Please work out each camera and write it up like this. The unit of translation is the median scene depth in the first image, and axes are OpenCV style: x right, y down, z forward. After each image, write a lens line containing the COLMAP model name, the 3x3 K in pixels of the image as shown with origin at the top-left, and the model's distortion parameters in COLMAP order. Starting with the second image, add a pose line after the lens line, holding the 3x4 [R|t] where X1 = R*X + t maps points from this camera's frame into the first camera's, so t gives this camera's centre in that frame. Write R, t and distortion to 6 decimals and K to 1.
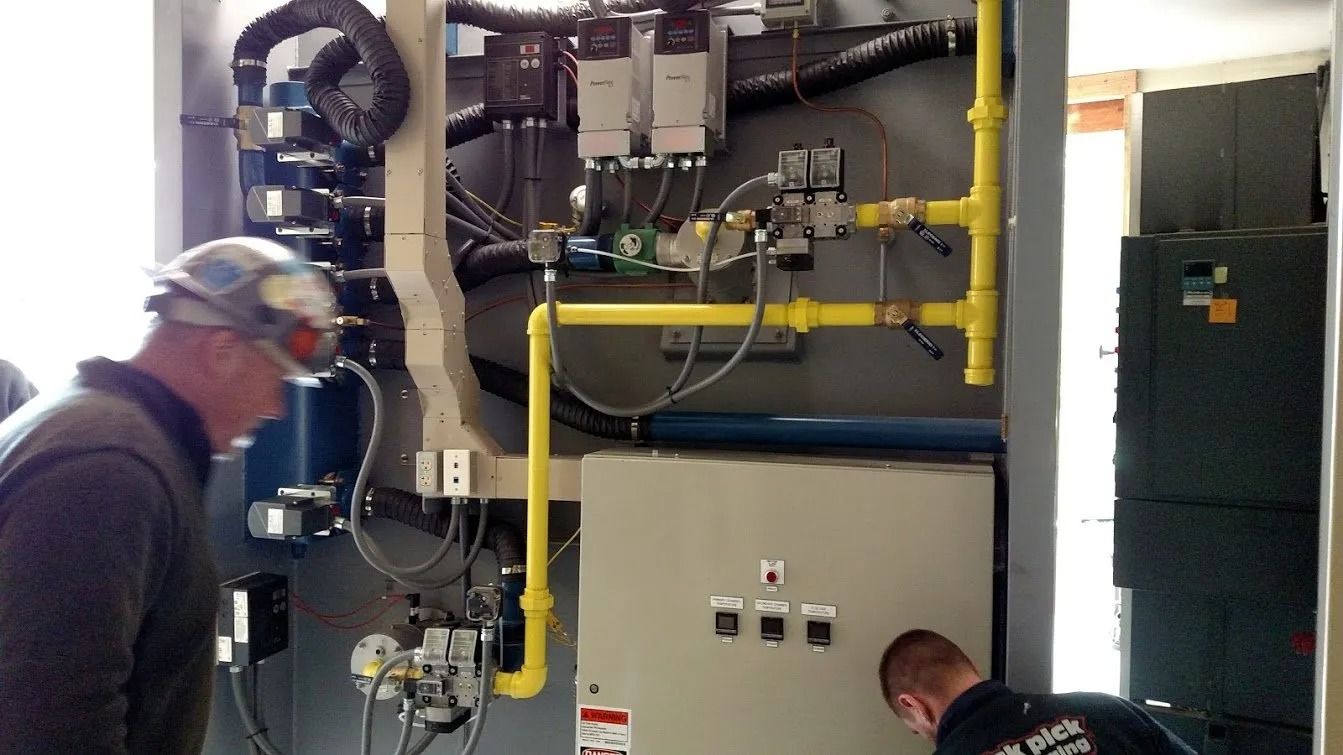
lens RADIAL K [[1042.9, 0, 671.5], [0, 1042.9, 377.5], [0, 0, 1]] dist [0.158353, -0.000056]
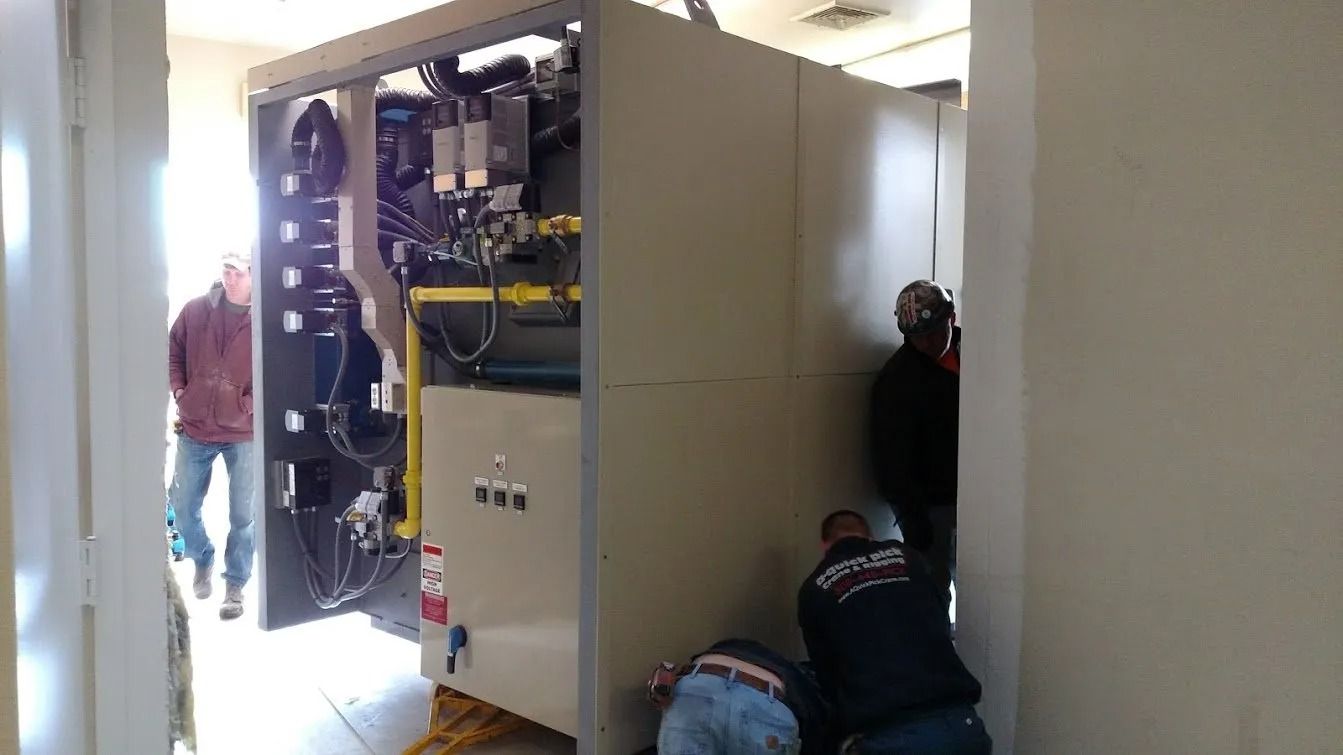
lens RADIAL K [[1042.9, 0, 671.5], [0, 1042.9, 377.5], [0, 0, 1]] dist [0.158353, -0.000056]
pose [[0.903929, 0.018391, -0.427287, 0.916827], [-0.007487, 0.999602, 0.027184, 0.016761], [0.427617, -0.021373, 0.903707, -0.259191]]
